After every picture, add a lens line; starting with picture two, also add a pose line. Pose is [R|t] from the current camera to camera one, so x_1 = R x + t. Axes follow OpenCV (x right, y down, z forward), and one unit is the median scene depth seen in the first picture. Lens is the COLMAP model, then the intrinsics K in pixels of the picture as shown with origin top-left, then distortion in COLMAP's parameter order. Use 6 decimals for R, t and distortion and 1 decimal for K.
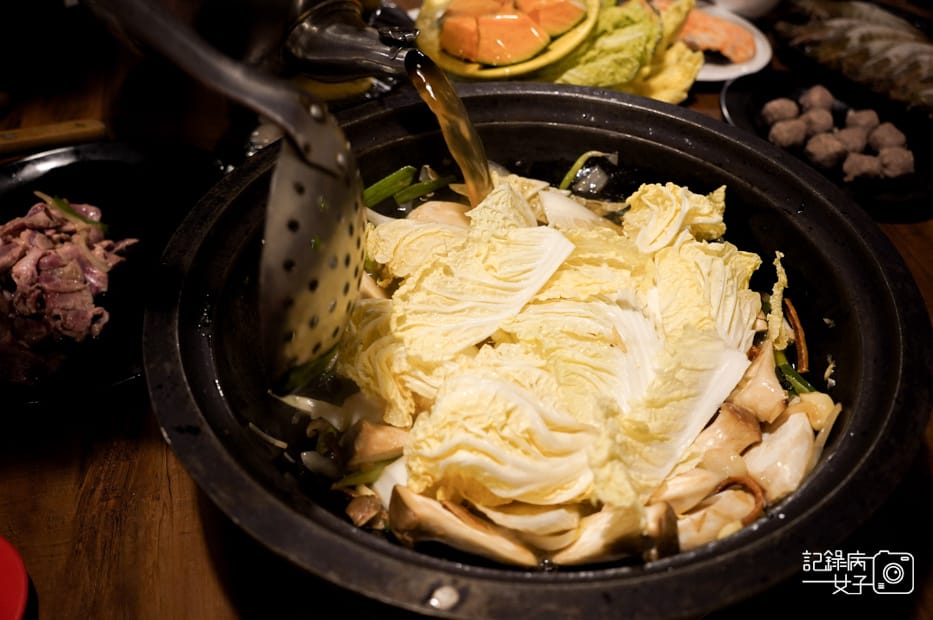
lens RADIAL K [[966.8, 0, 481.1], [0, 966.8, 313.8], [0, 0, 1]] dist [-0.033182, 0.000000]
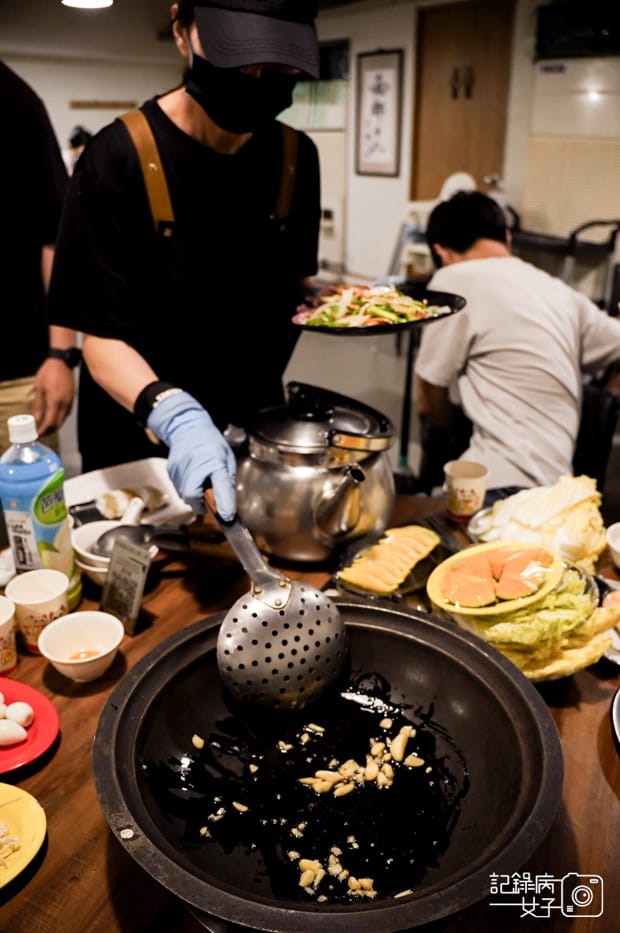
lens RADIAL K [[741.8, 0, 311.0], [0, 741.8, 459.5], [0, 0, 1]] dist [-0.186598, 0.088356]
pose [[0.786355, 0.242471, -0.568202, 0.449245], [-0.426821, 0.878175, -0.215946, -0.110705], [0.446620, 0.412331, 0.794049, -0.128311]]
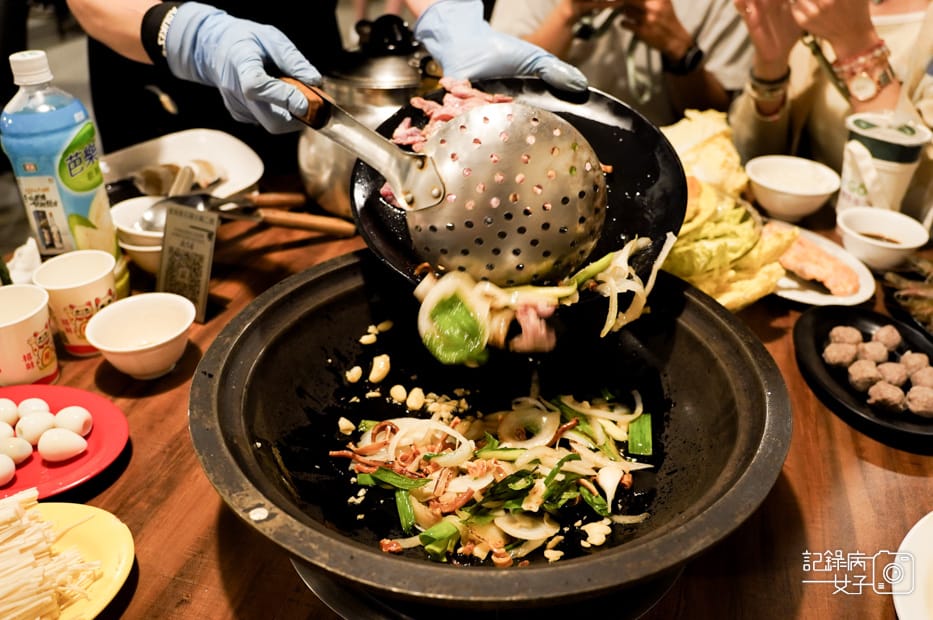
lens RADIAL K [[811.5, 0, 466.3], [0, 811.5, 309.9], [0, 0, 1]] dist [-0.158696, 0.084187]
pose [[0.876906, 0.244566, -0.413791, 0.332102], [-0.326904, 0.934569, -0.140410, 0.042327], [0.352377, 0.258396, 0.899479, -0.006434]]
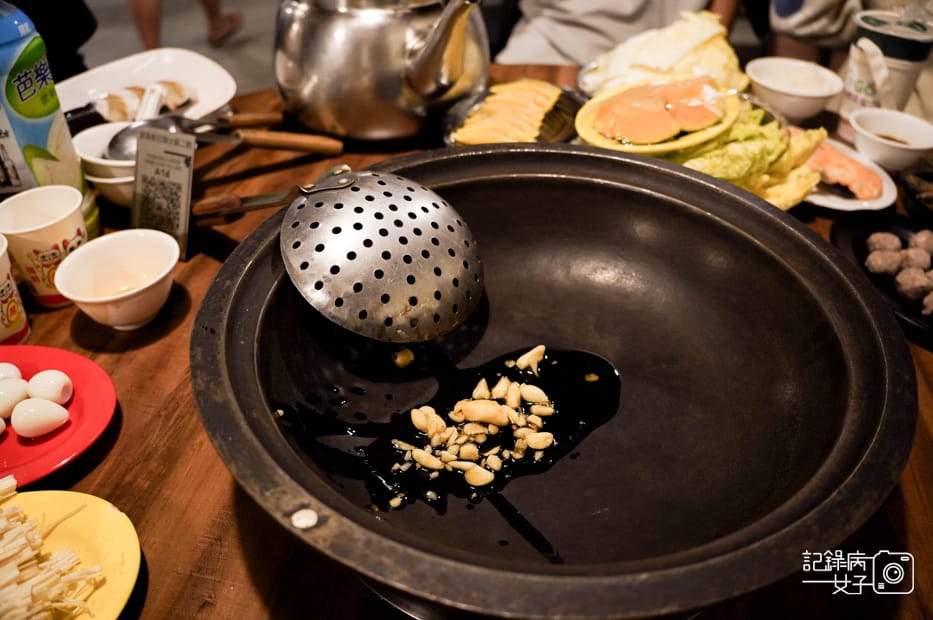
lens RADIAL K [[741.8, 0, 465.1], [0, 741.8, 309.7], [0, 0, 1]] dist [-0.186598, 0.088356]
pose [[0.914605, 0.241803, -0.324082, 0.172535], [-0.272029, 0.960951, -0.050722, 0.033861], [0.299163, 0.134550, 0.944668, 0.137909]]
